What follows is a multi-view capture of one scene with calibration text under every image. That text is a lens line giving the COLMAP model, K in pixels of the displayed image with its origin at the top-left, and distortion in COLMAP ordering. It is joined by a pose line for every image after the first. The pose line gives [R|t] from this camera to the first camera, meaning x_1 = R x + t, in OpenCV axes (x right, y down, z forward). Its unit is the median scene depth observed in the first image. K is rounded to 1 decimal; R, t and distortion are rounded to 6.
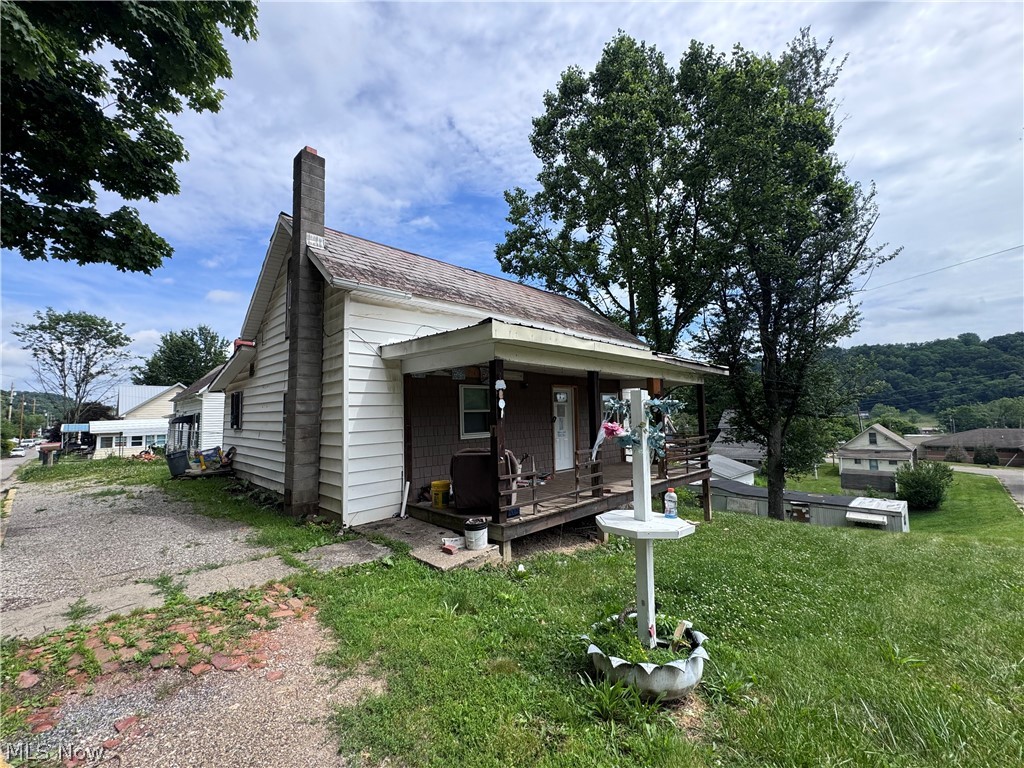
lens RADIAL K [[413.0, 0, 513.3], [0, 413.0, 387.0], [0, 0, 1]] dist [0.002143, 0.000245]
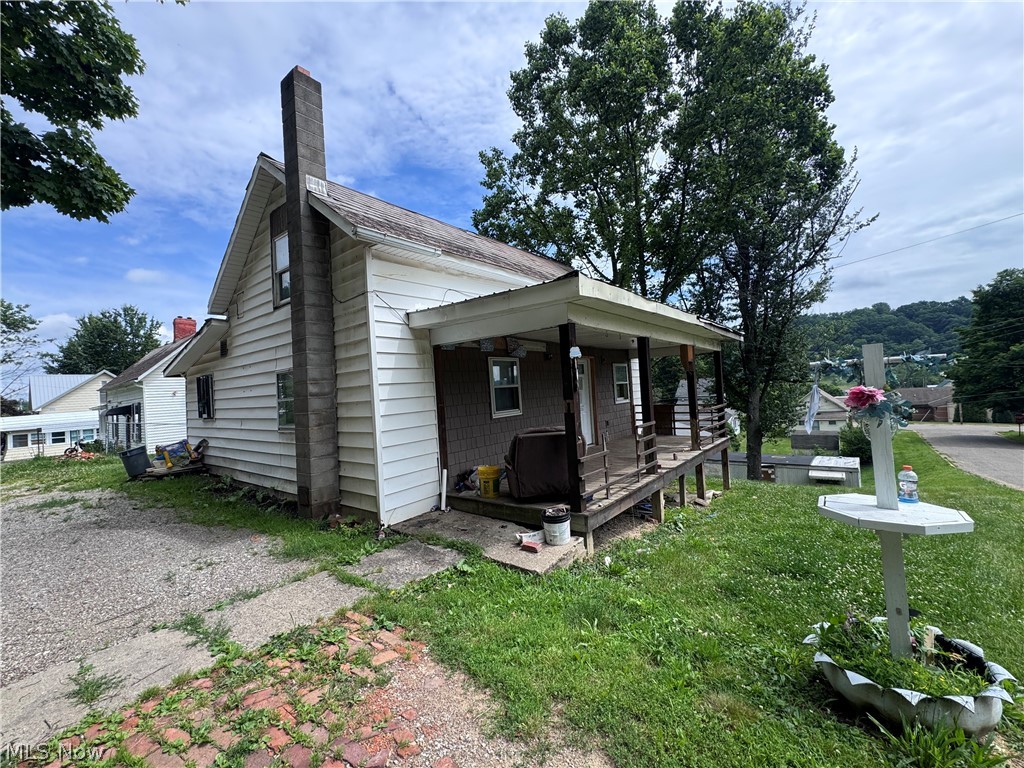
lens RADIAL K [[413.0, 0, 512.0], [0, 413.0, 384.0], [0, 0, 1]] dist [0.000678, 0.000891]
pose [[0.993773, -0.036147, 0.105401, -0.198546], [0.031029, 0.998277, 0.049802, 0.010906], [-0.107019, -0.046221, 0.993182, 0.128234]]
